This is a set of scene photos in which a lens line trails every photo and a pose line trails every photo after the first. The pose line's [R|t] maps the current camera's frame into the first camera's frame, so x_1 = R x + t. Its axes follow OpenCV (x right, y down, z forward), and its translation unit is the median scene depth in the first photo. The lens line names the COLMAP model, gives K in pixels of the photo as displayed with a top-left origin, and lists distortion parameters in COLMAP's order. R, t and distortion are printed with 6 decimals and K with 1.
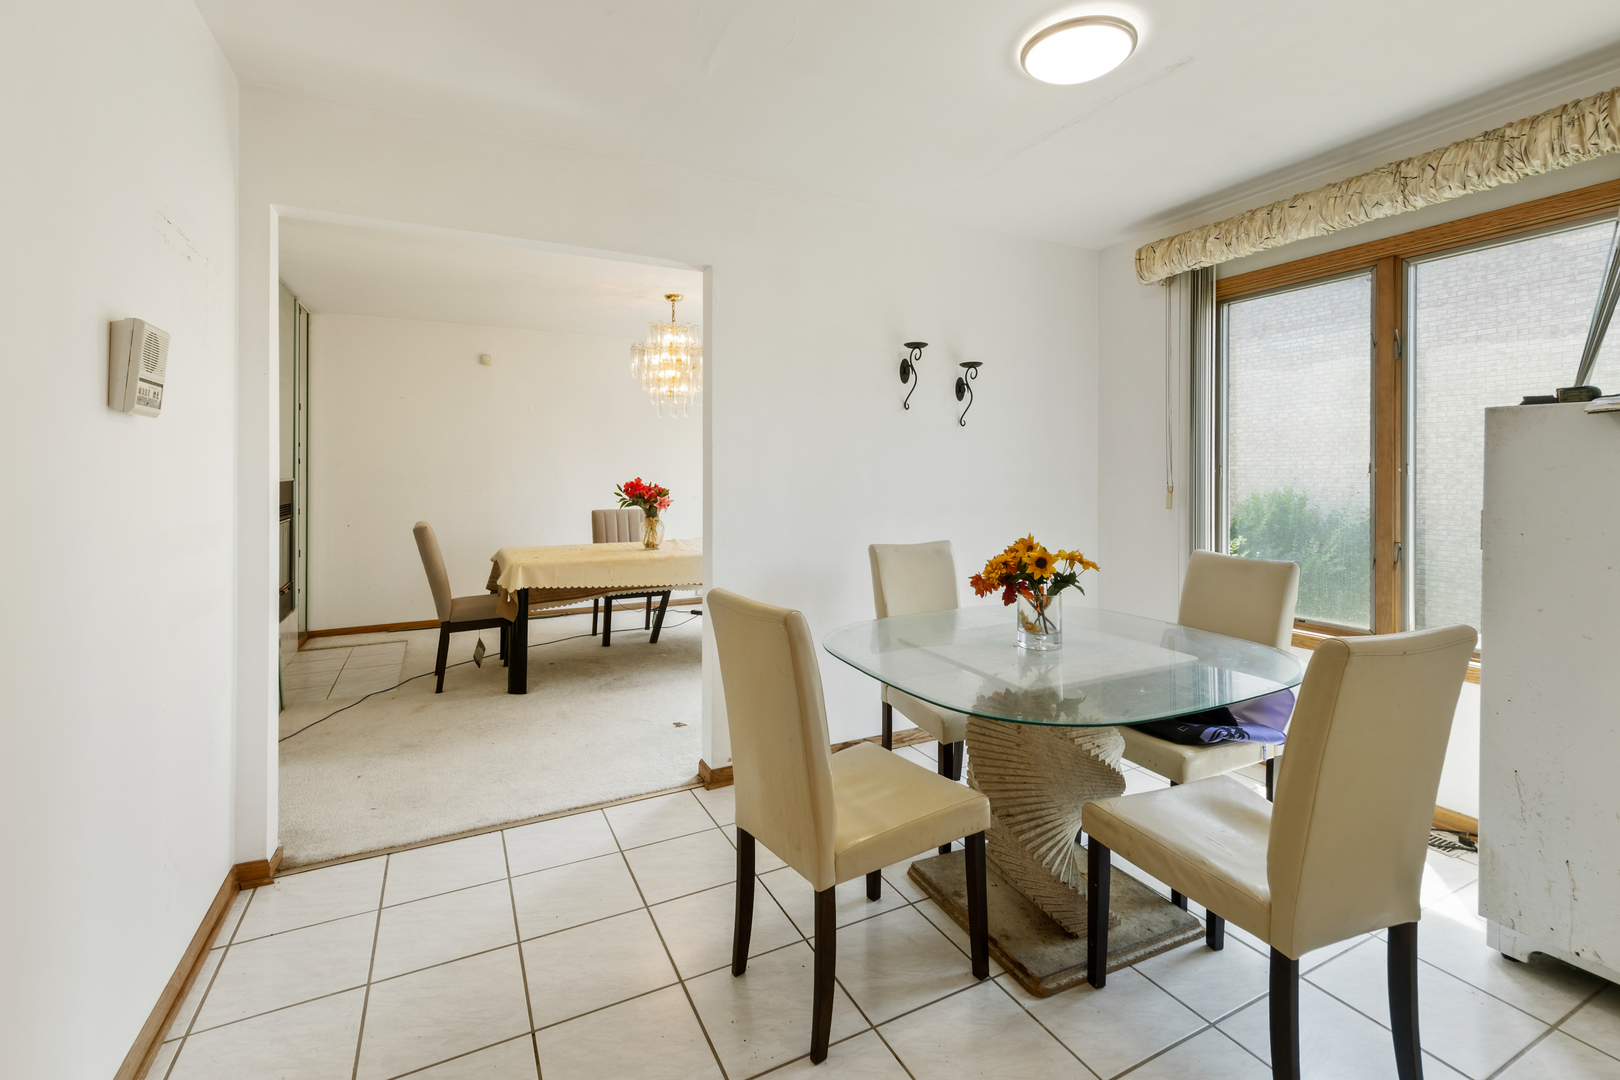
lens RADIAL K [[712.8, 0, 815.7], [0, 712.8, 481.4], [0, 0, 1]] dist [0.008776, 0.000817]
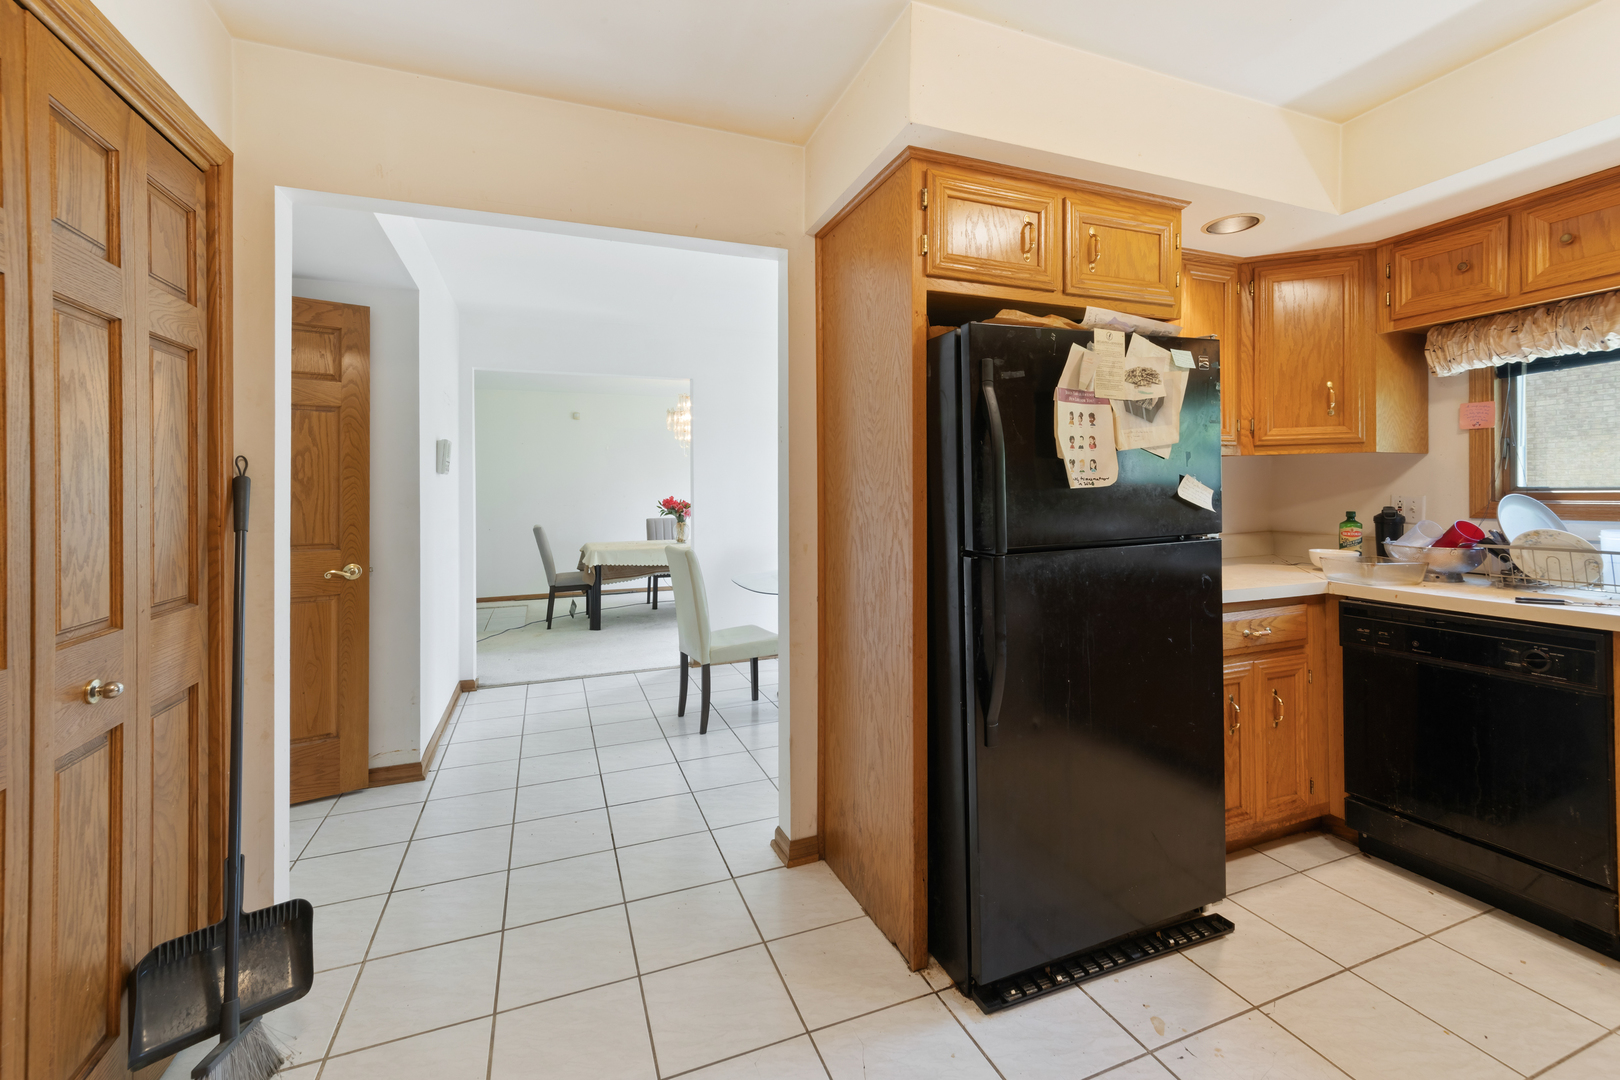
lens RADIAL K [[677.0, 0, 816.6], [0, 677.0, 497.3], [0, 0, 1]] dist [0.007494, -0.000115]
pose [[0.994851, -0.008767, -0.100966, 0.280337], [0.008814, 0.999961, 0.000020, 0.000295], [0.100962, -0.000910, 0.994890, -0.558036]]
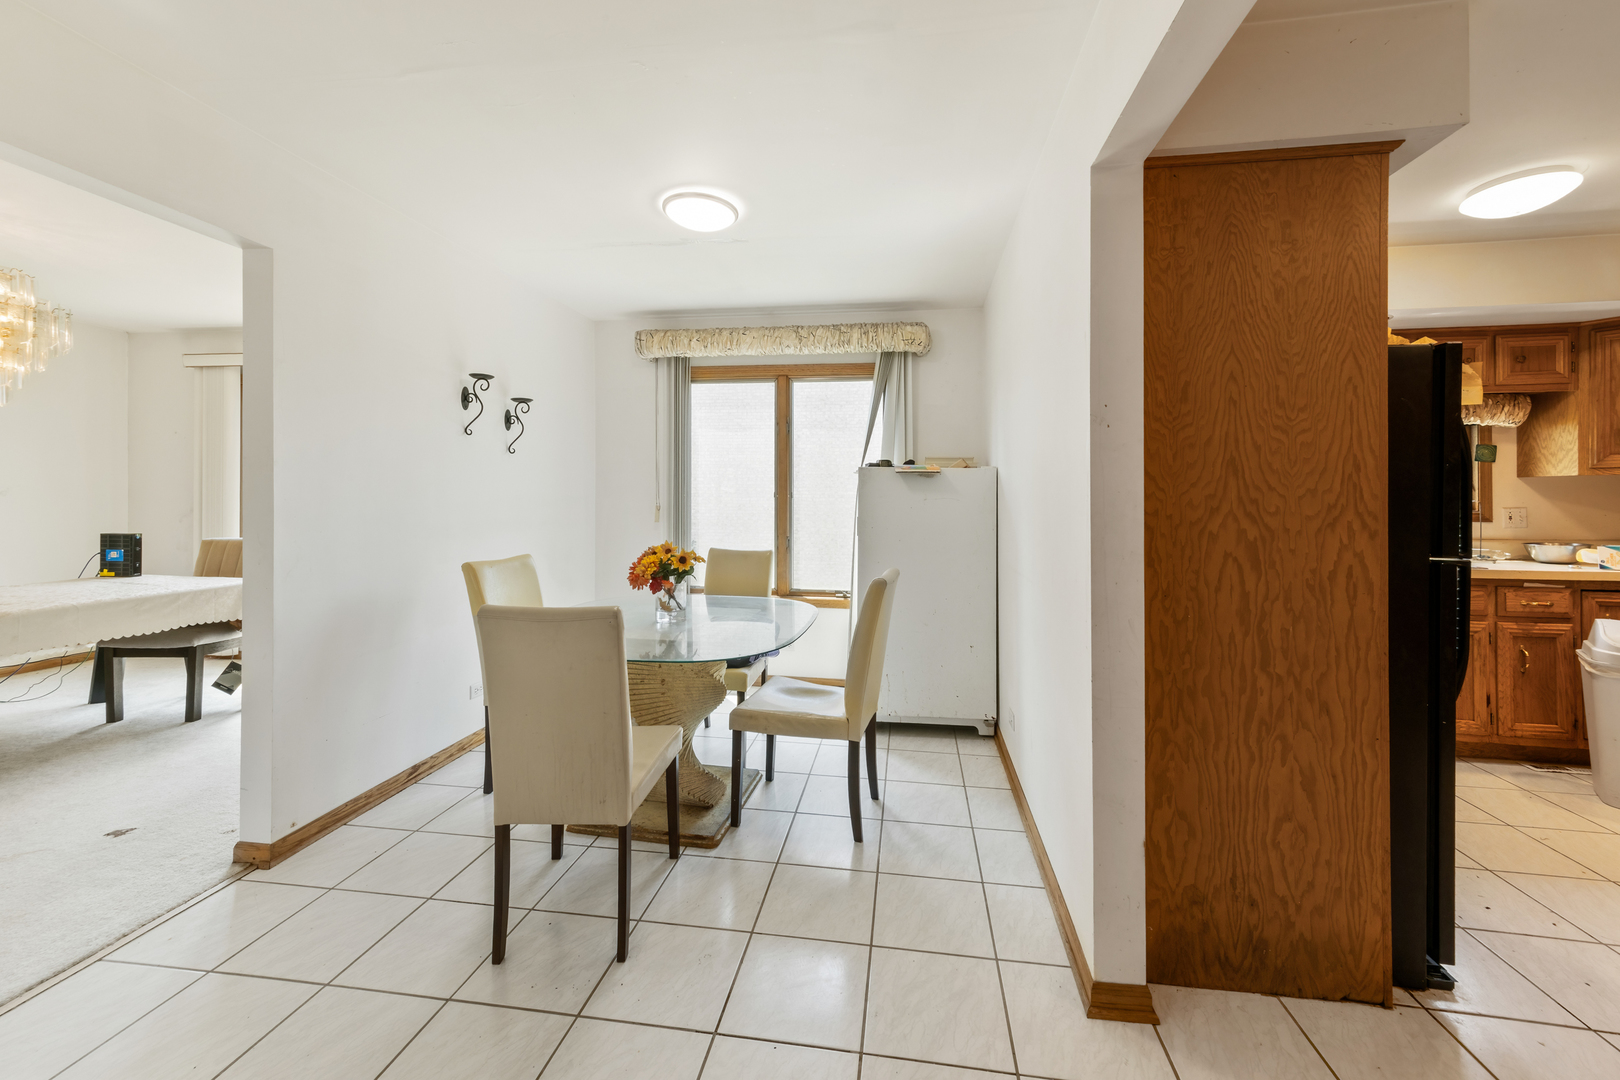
lens RADIAL K [[621.2, 0, 818.1], [0, 621.2, 496.7], [0, 0, 1]] dist [0.012369, 0.000649]
pose [[0.581829, 0.005145, 0.813295, -0.310625], [-0.000617, 0.999982, -0.005885, -0.003185], [-0.813311, 0.002922, 0.581822, 0.030967]]
